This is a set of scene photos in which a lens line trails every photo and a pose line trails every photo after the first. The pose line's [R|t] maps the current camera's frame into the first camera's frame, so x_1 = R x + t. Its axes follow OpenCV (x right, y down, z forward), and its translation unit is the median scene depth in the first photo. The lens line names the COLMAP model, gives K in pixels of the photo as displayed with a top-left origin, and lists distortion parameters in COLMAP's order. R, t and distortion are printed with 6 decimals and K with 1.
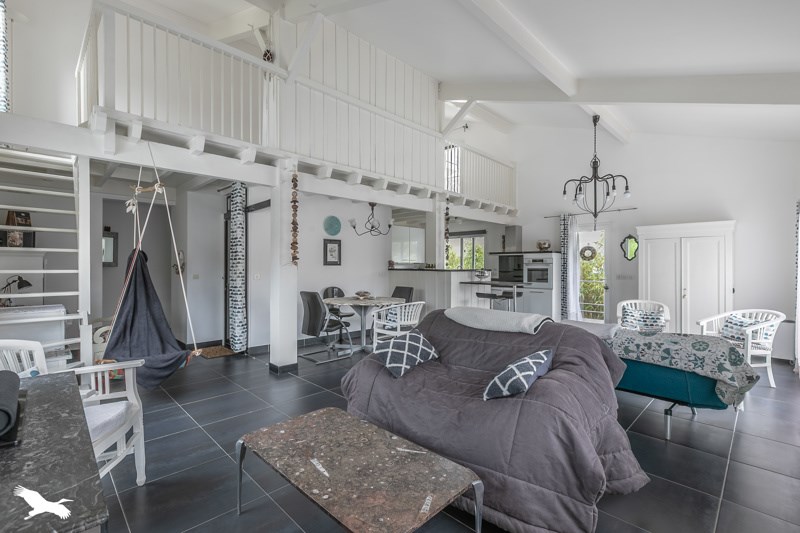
lens RADIAL K [[360.0, 0, 398.5], [0, 360.0, 262.9], [0, 0, 1]] dist [0.000614, 0.000010]
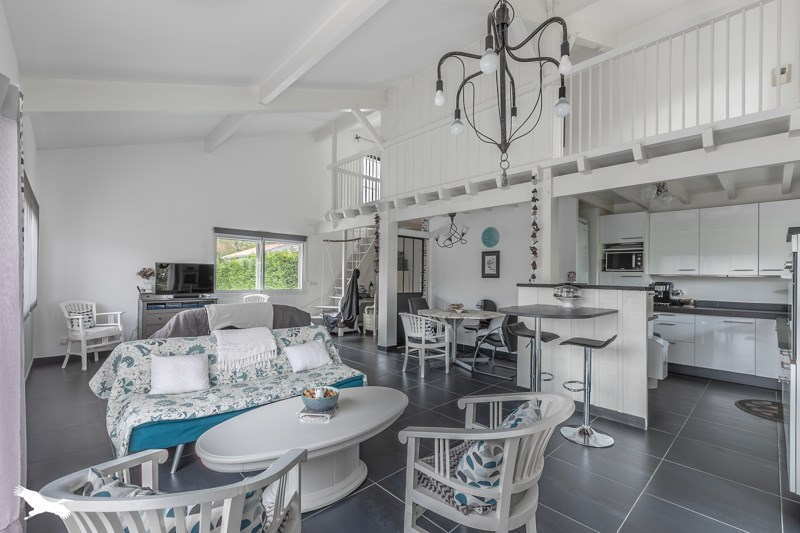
lens RADIAL K [[360.0, 0, 398.5], [0, 360.0, 274.1], [0, 0, 1]] dist [0.000614, 0.000010]
pose [[-0.012131, -0.010130, -0.999875, 0.806897], [-0.010848, 0.999891, -0.009998, 0.009580], [0.999868, 0.010725, -0.012240, 0.767751]]
